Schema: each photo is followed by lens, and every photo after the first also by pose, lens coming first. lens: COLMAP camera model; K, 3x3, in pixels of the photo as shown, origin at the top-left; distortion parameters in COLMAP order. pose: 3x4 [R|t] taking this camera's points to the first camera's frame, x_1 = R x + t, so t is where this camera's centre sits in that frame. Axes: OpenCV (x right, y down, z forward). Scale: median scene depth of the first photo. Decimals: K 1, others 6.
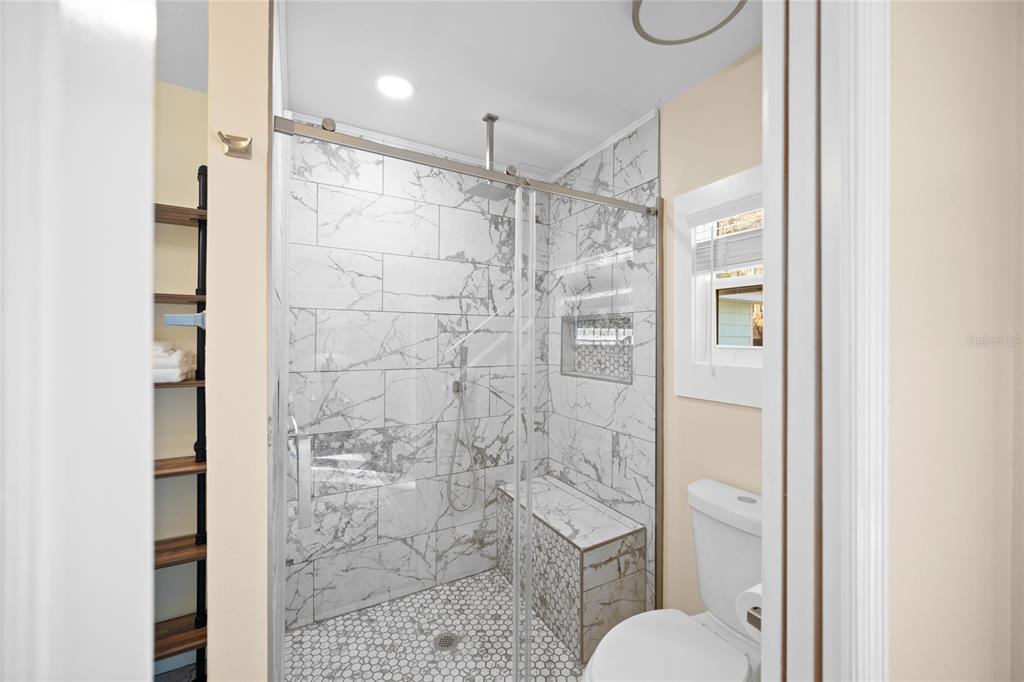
lens RADIAL K [[408.9, 0, 514.5], [0, 408.9, 340.9], [0, 0, 1]] dist [-0.003178, -0.000206]
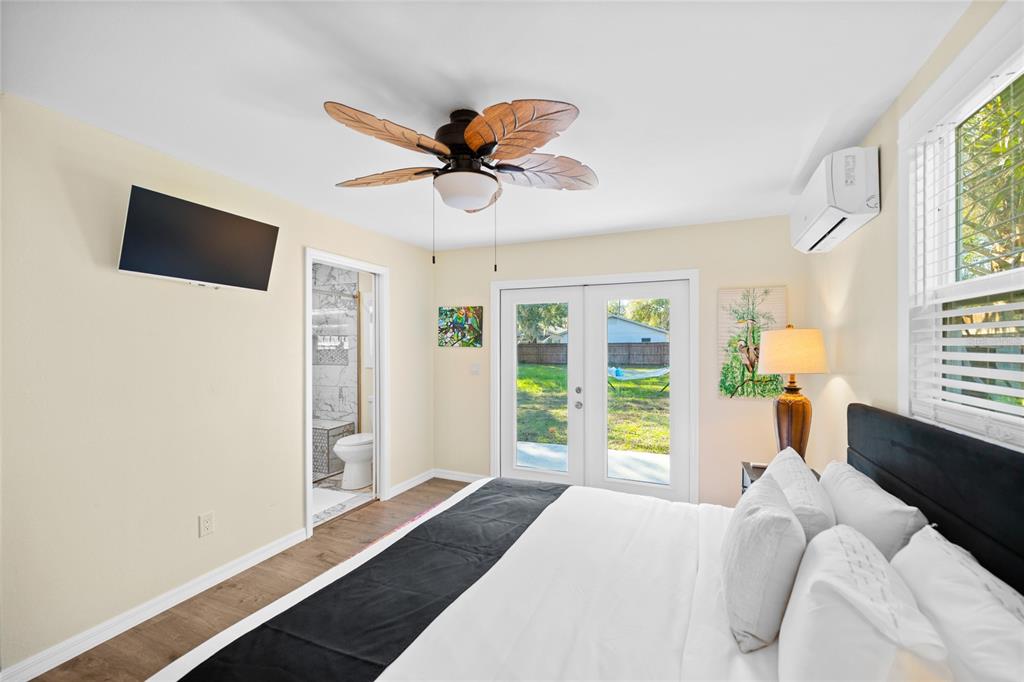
lens RADIAL K [[422.9, 0, 516.6], [0, 422.9, 343.3], [0, 0, 1]] dist [-0.000204, -0.000015]
pose [[0.788432, -0.008692, 0.615061, -0.457371], [0.007501, 0.999962, 0.004516, -0.028002], [-0.615077, 0.001052, 0.788467, -1.568008]]
